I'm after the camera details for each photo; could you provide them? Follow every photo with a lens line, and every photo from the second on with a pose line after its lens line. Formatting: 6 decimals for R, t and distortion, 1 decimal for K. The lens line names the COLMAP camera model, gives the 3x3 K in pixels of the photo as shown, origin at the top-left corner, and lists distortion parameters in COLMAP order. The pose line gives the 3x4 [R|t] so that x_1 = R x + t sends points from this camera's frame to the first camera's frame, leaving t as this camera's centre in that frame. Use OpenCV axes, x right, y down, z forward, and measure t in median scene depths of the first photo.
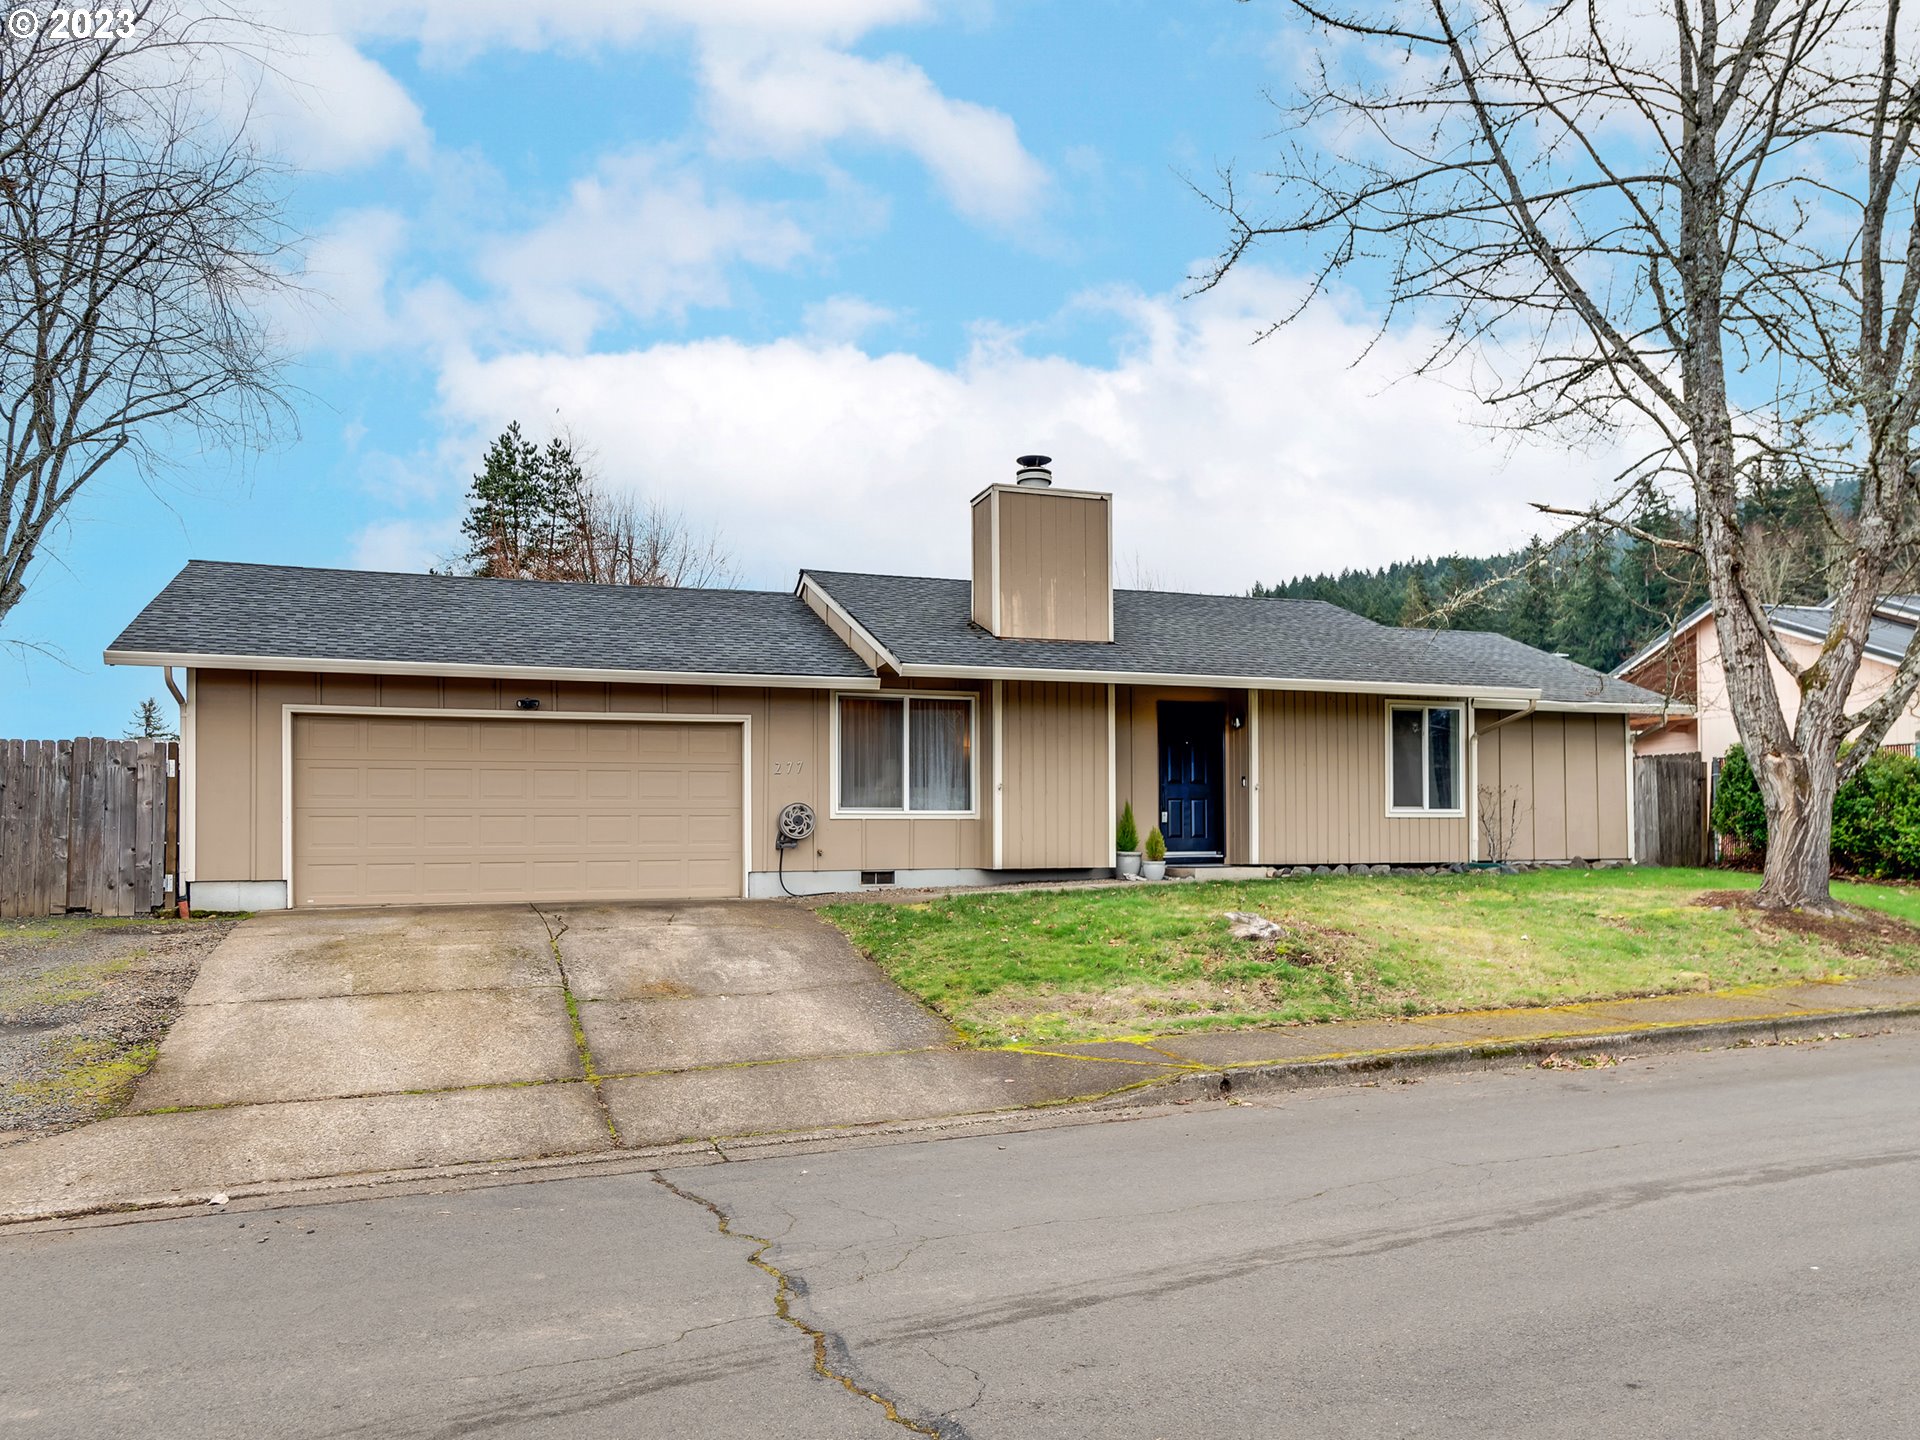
lens RADIAL K [[1328.2, 0, 960.2], [0, 1328.2, 799.0], [0, 0, 1]] dist [-0.003017, -0.001051]
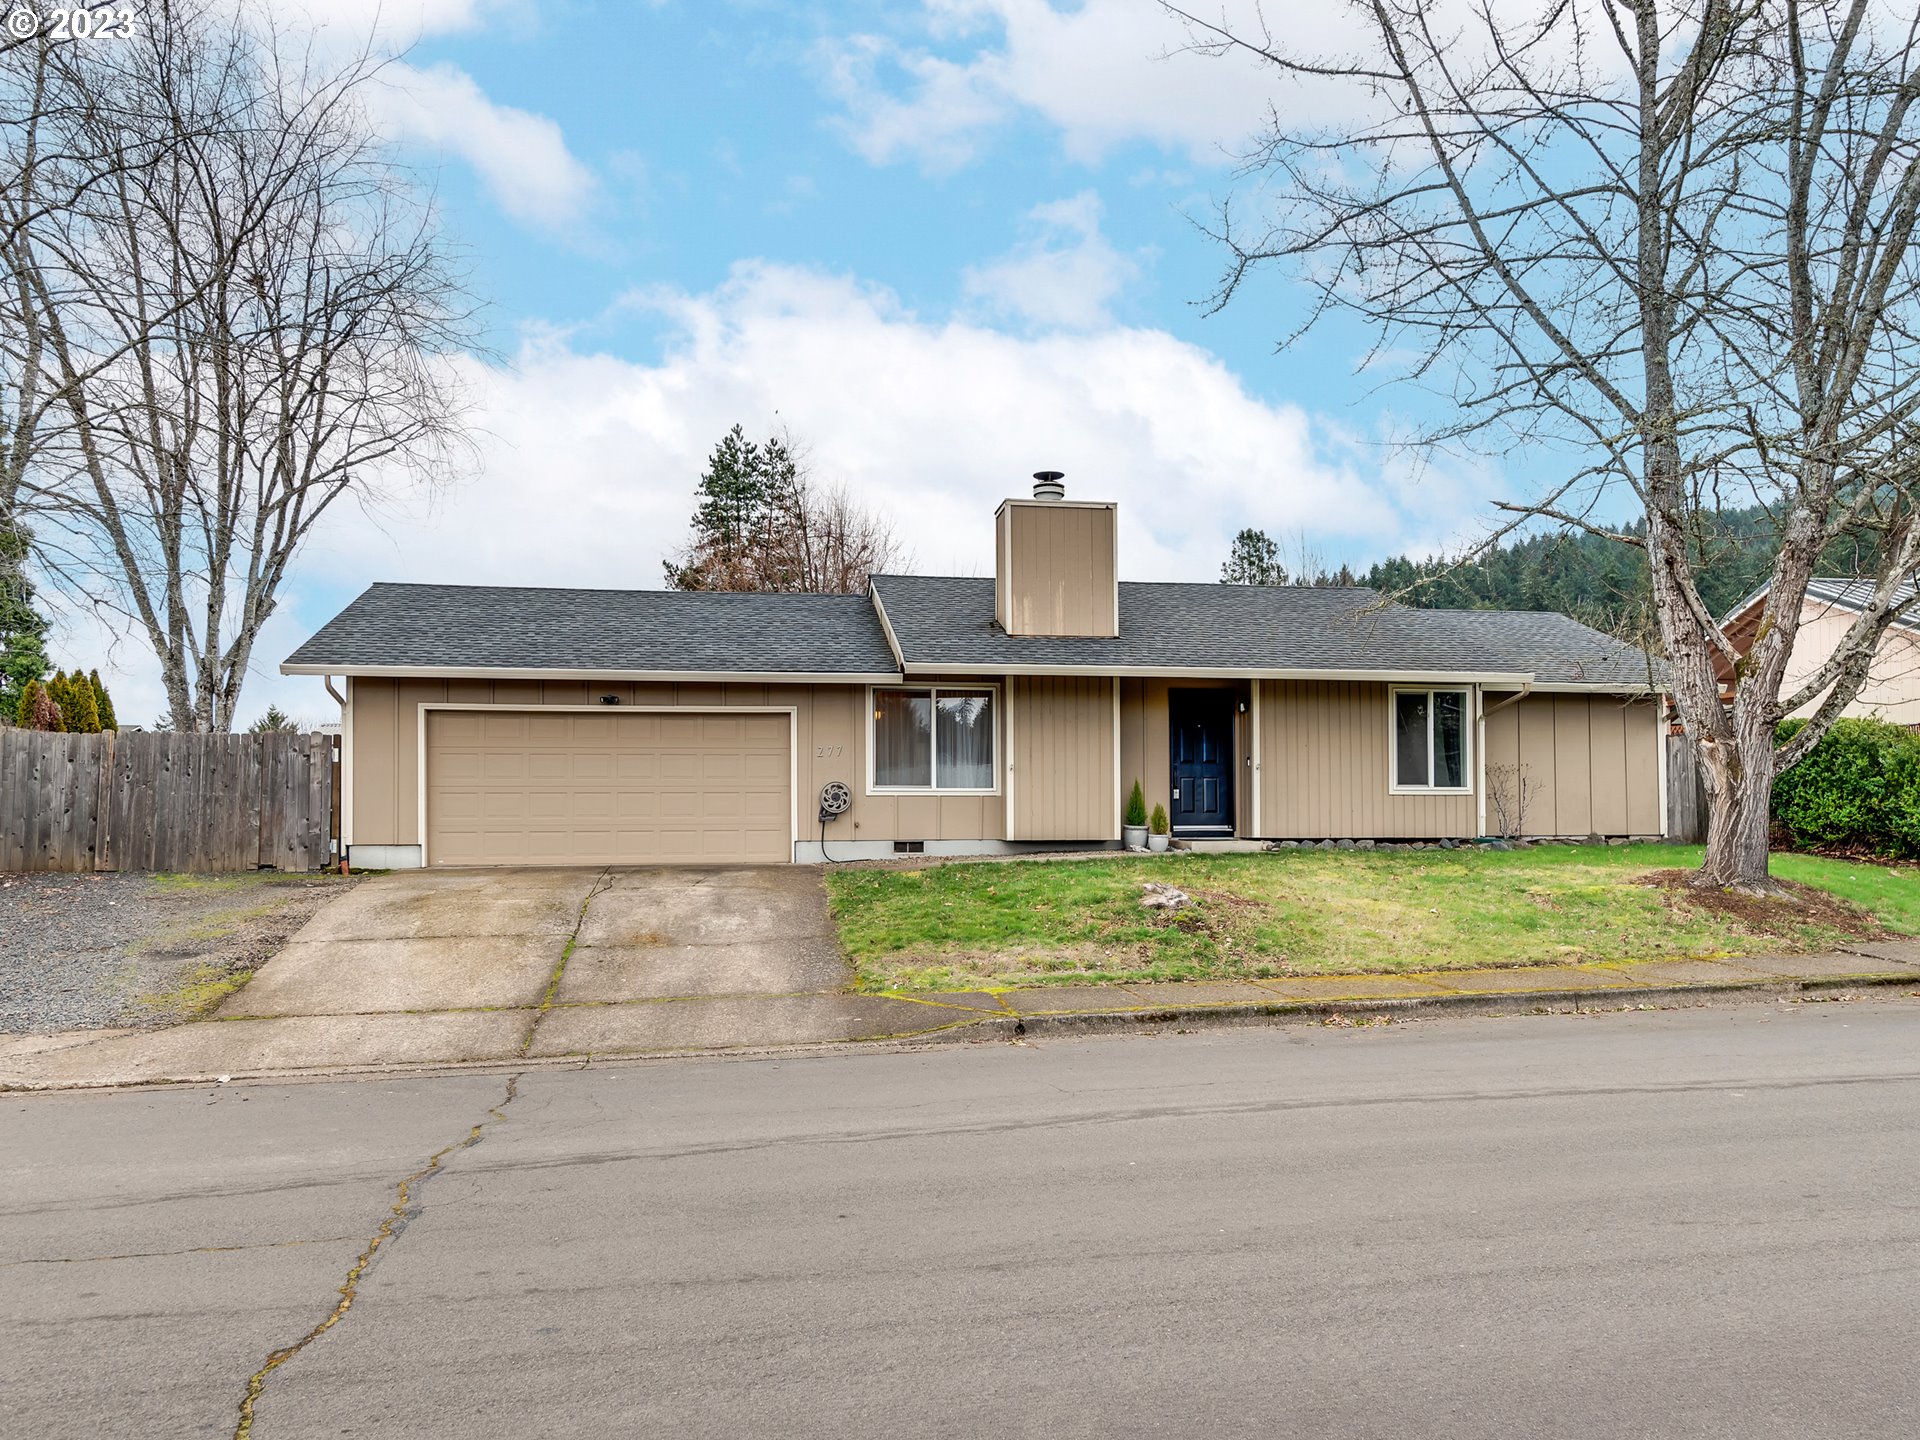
lens RADIAL K [[1282.1, 0, 959.9], [0, 1282.1, 761.5], [0, 0, 1]] dist [-0.001416, -0.002766]
pose [[0.983786, -0.001117, -0.179340, 0.195279], [0.001029, 0.999999, -0.000584, -0.014757], [0.179341, 0.000390, 0.983787, -0.085770]]
